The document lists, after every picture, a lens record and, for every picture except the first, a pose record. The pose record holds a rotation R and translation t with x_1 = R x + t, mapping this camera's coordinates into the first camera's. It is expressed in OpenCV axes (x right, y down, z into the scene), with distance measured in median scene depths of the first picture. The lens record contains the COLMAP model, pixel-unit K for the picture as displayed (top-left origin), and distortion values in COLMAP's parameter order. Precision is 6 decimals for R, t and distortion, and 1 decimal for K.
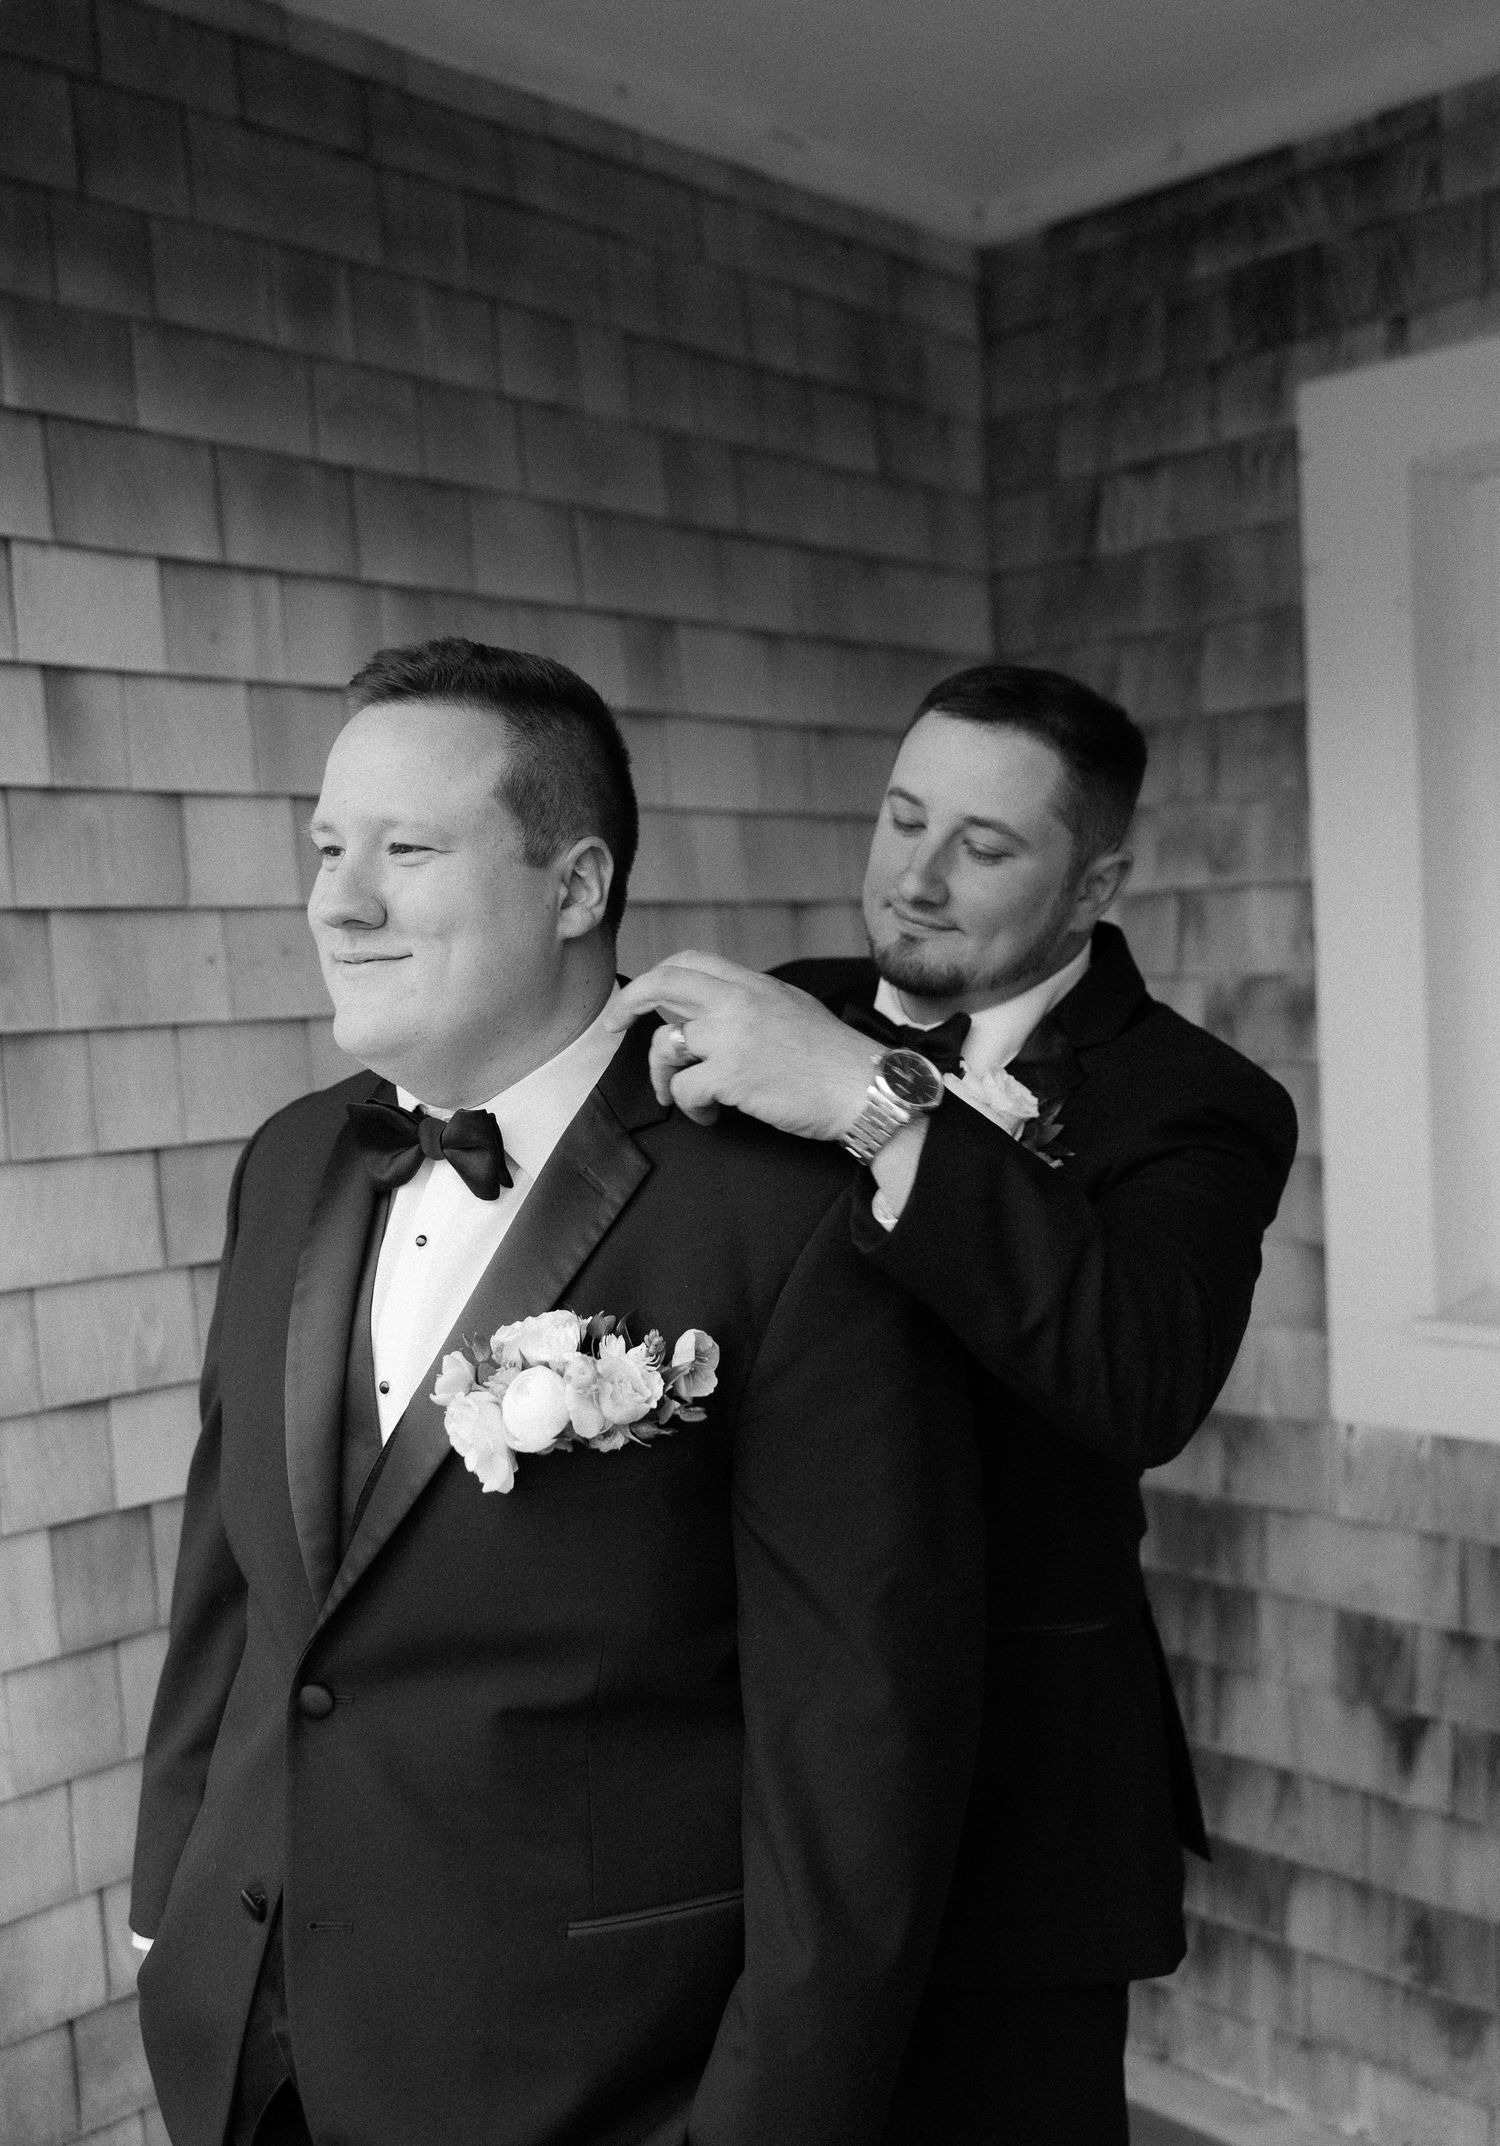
lens RADIAL K [[2071.3, 0, 751.5], [0, 2071.3, 993.6], [0, 0, 1]] dist [0.001139, -0.002789]
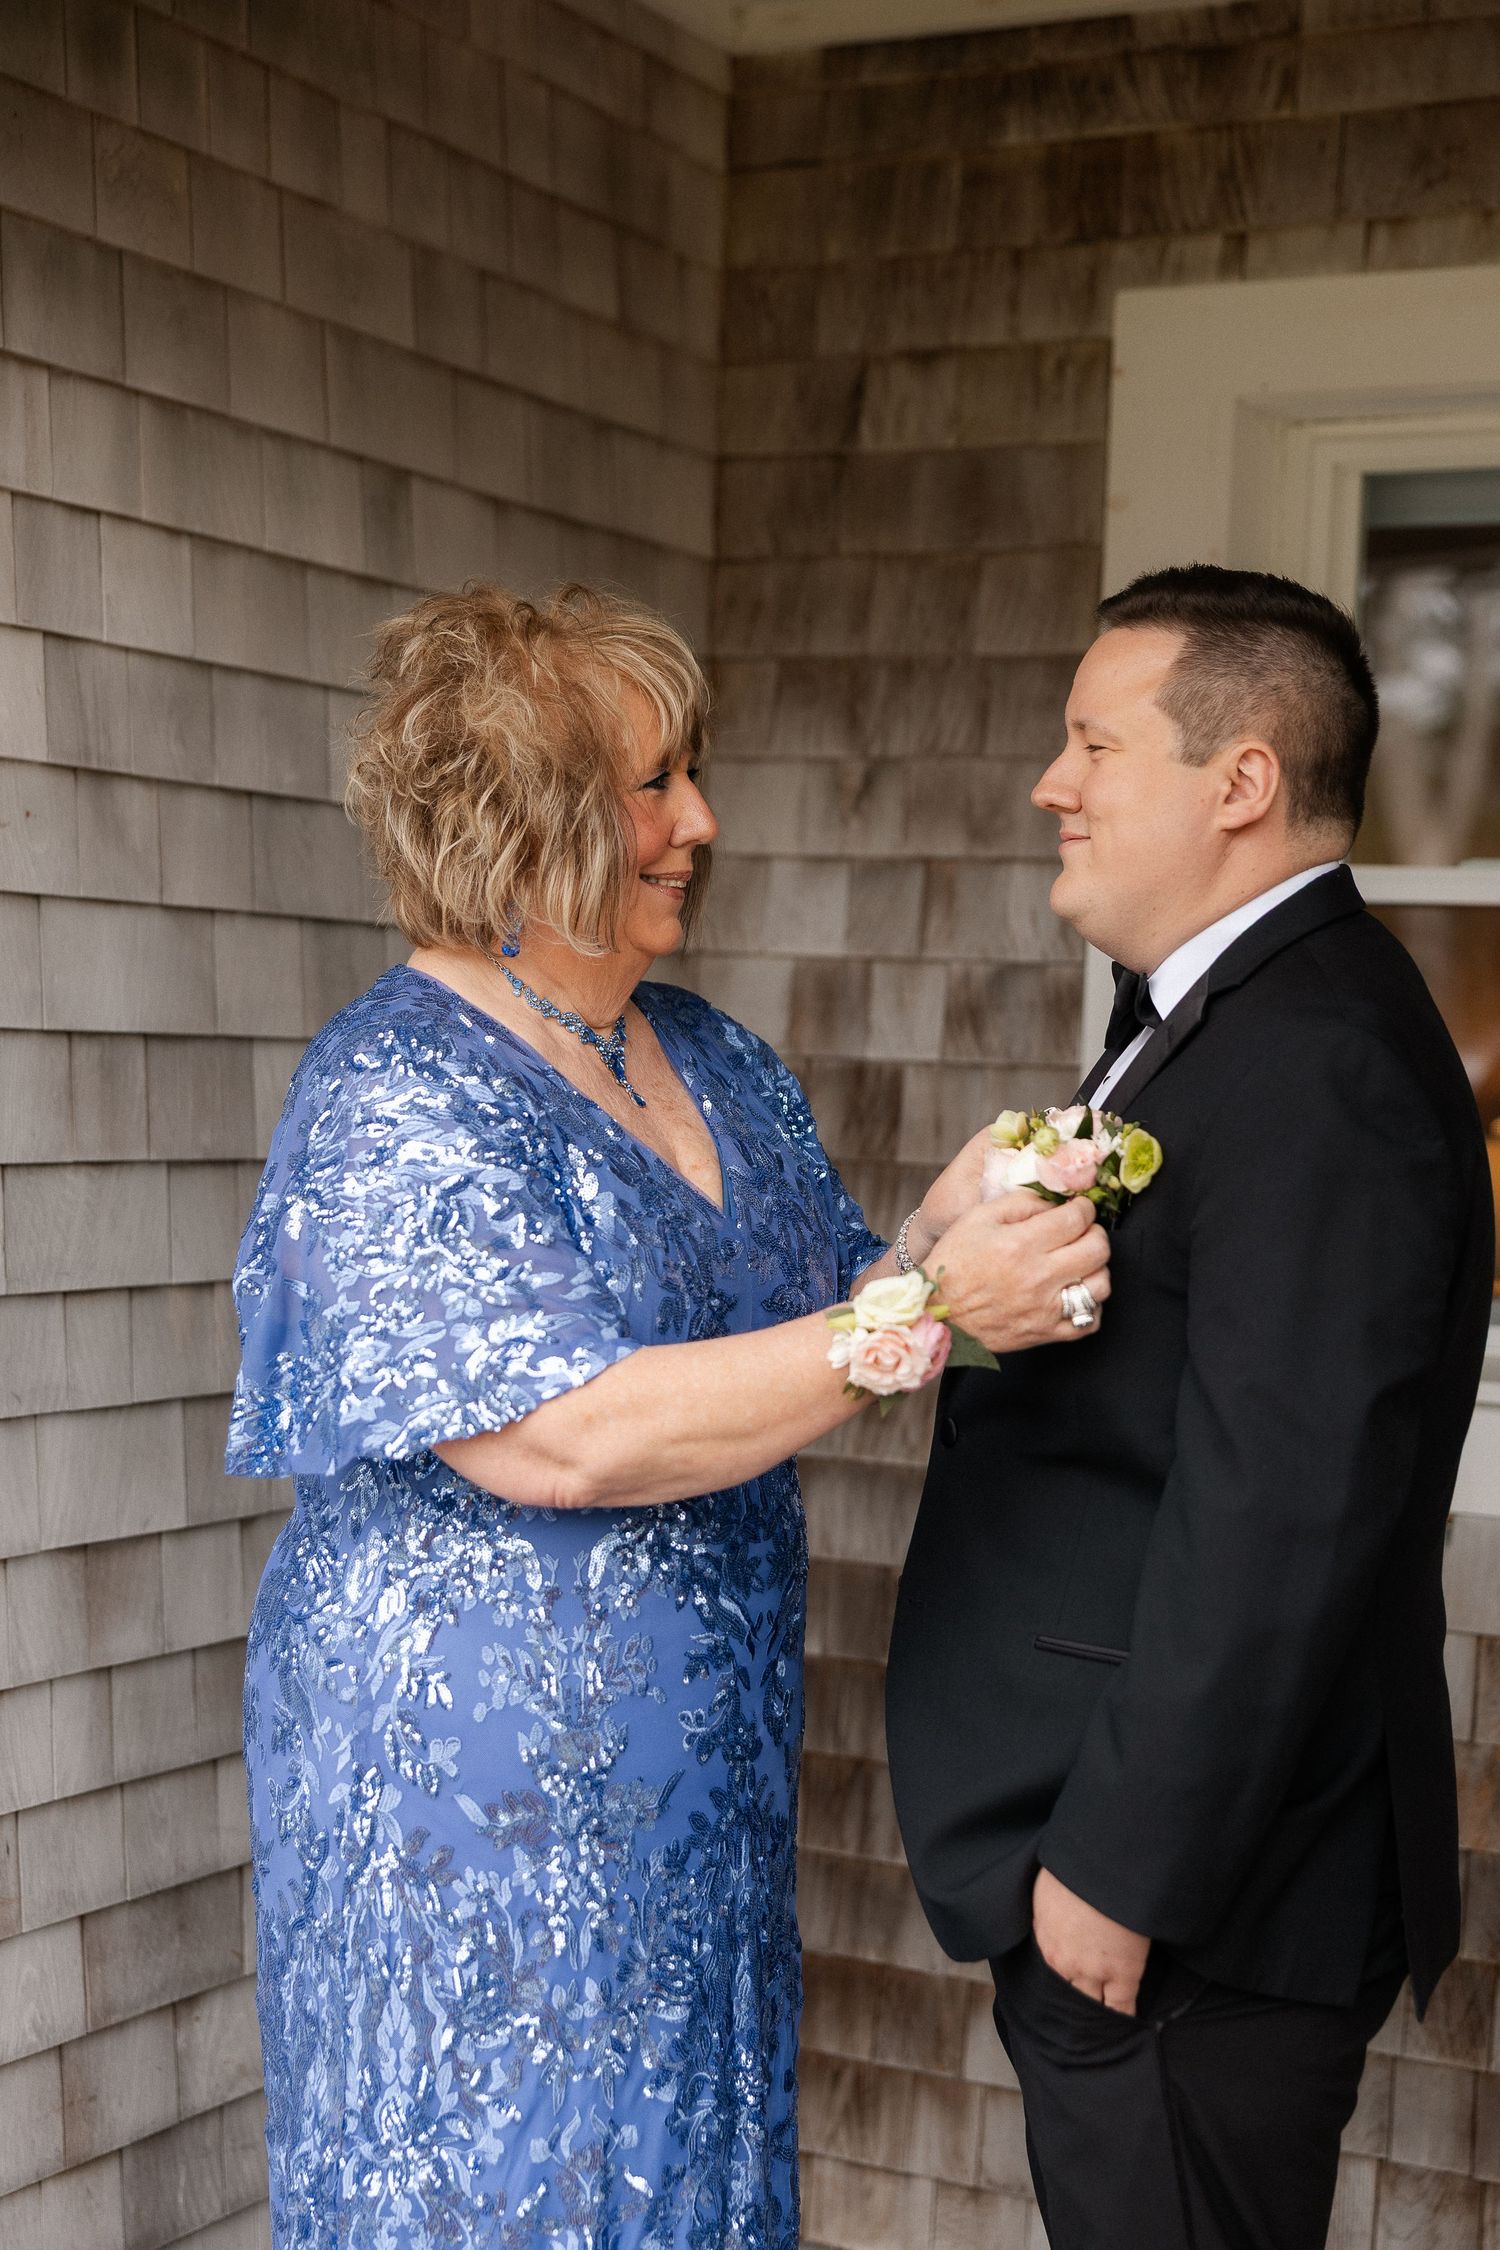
lens RADIAL K [[3464.2, 0, 756.1], [0, 3464.2, 1163.7], [0, 0, 1]] dist [0.009037, 0.012903]
pose [[0.955970, 0.068845, 0.285274, -0.273122], [-0.074045, 0.997227, 0.007470, 0.073502], [-0.283968, -0.028265, 0.958417, -0.368435]]
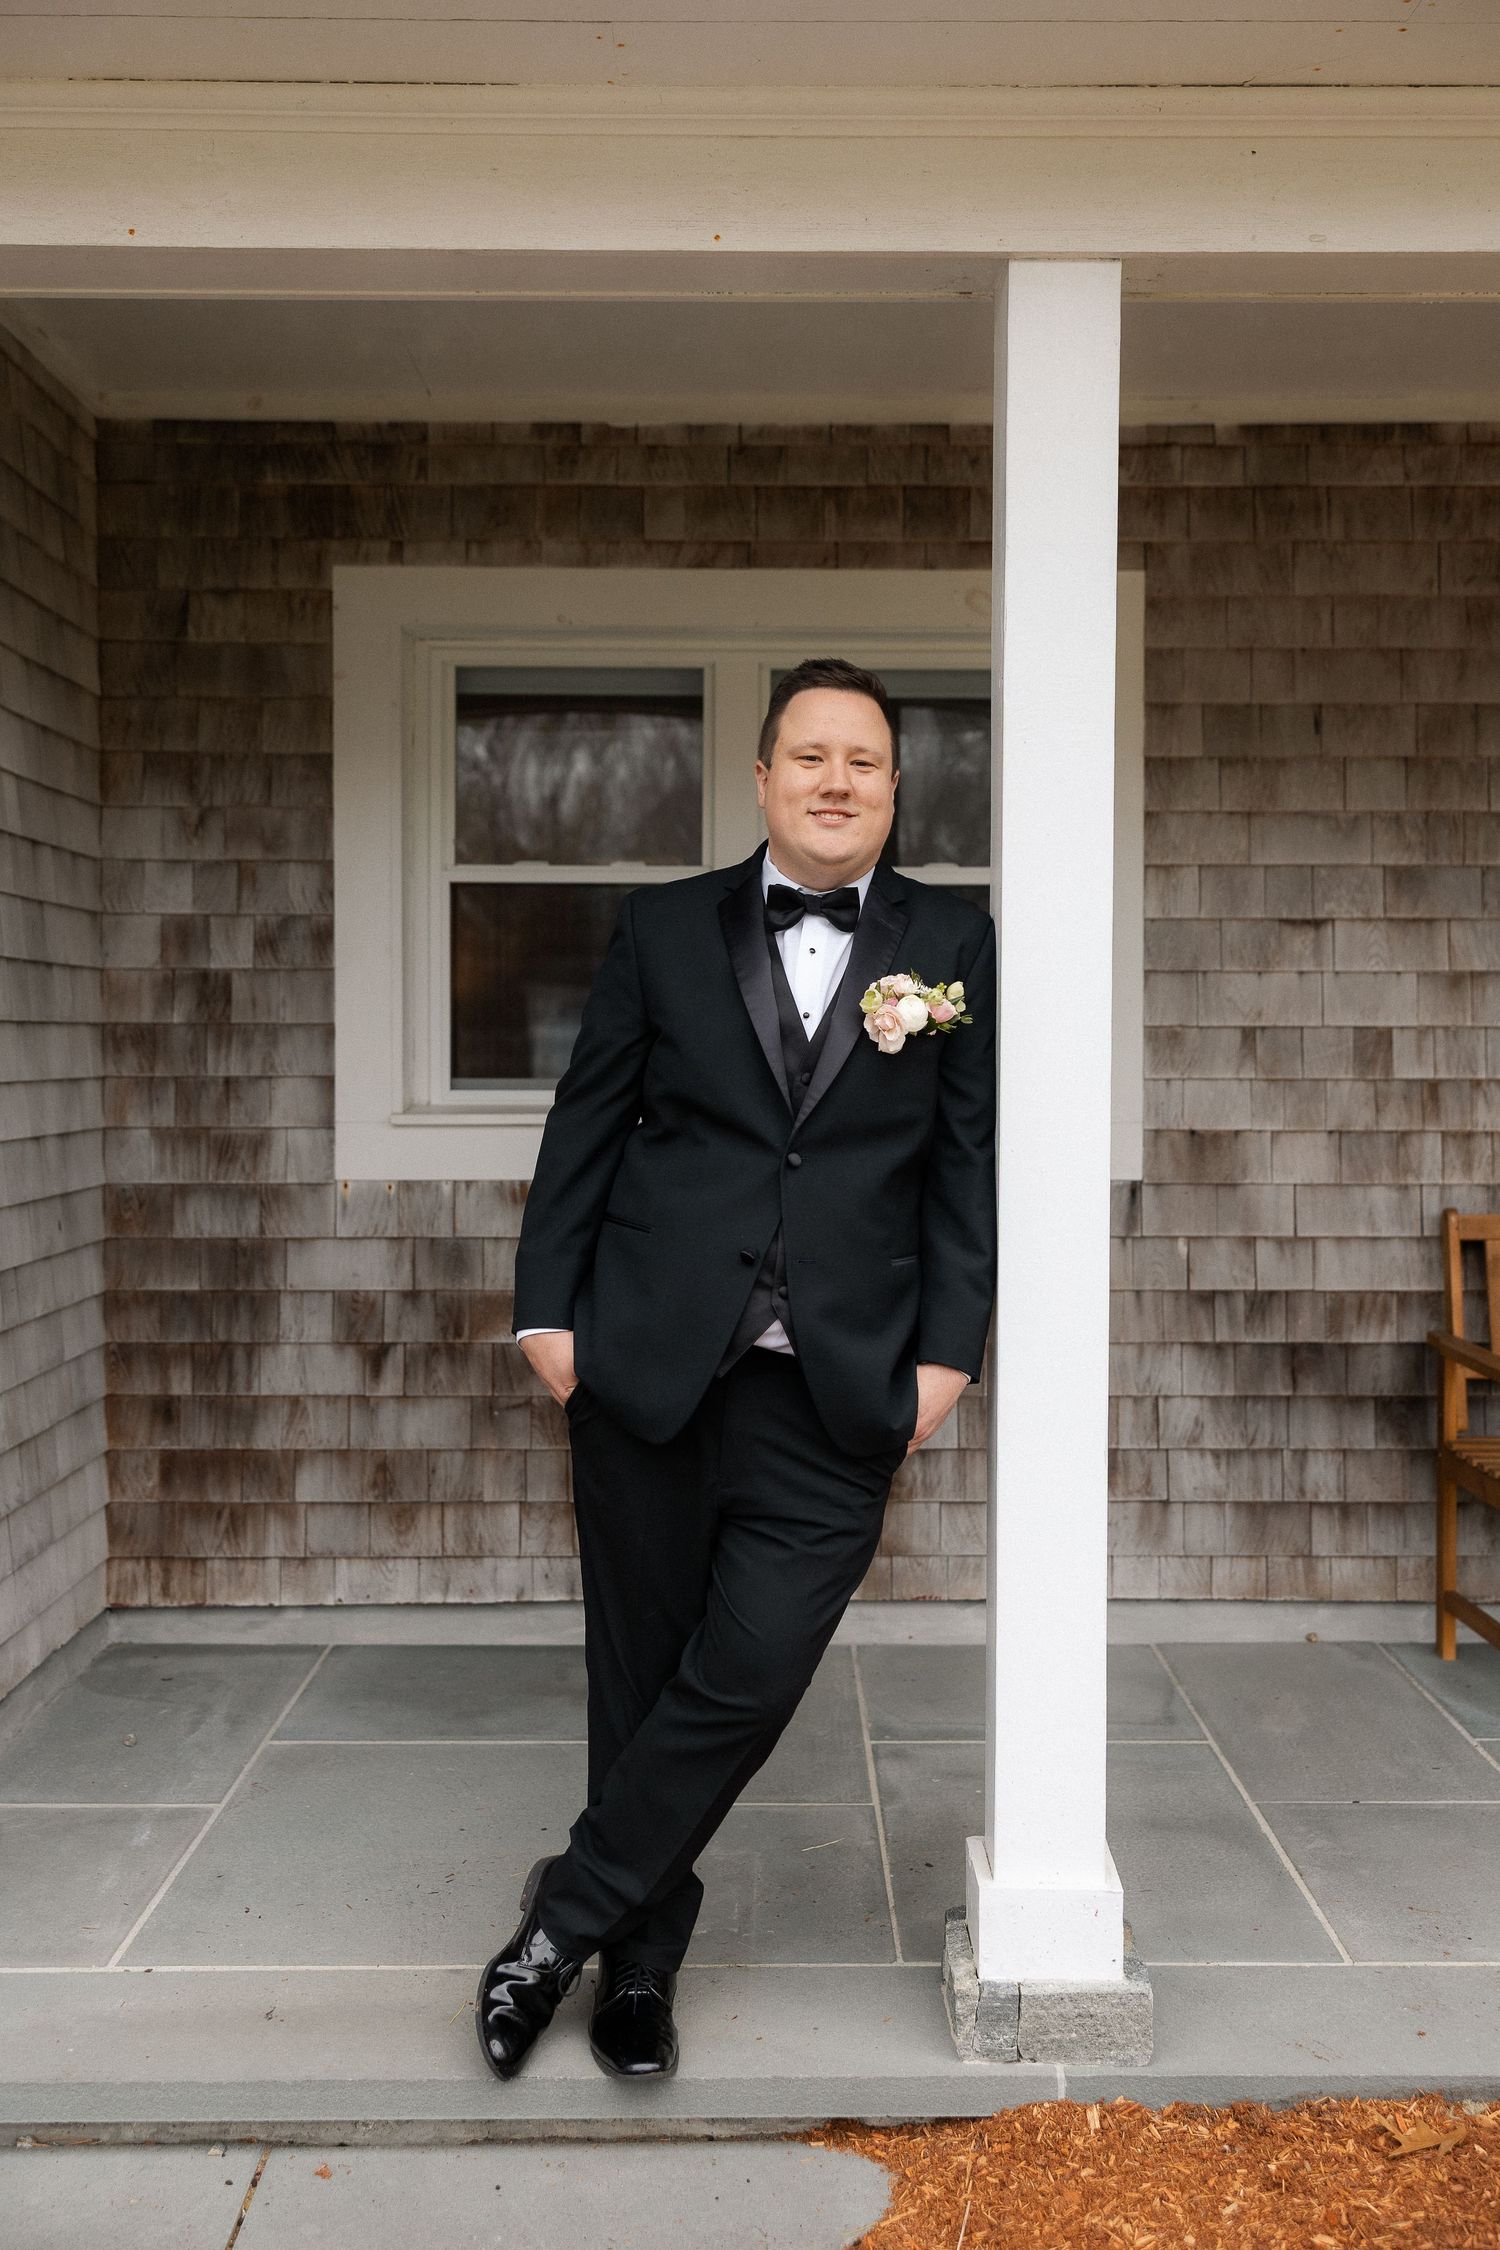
lens RADIAL K [[2187.6, 0, 743.3], [0, 2187.6, 1116.0], [0, 0, 1]] dist [0.016363, 0.007311]
pose [[0.705831, 0.018940, 0.708127, -0.754998], [-0.020247, 0.999773, -0.006559, 0.159137], [-0.708091, -0.009707, 0.706055, -0.500850]]
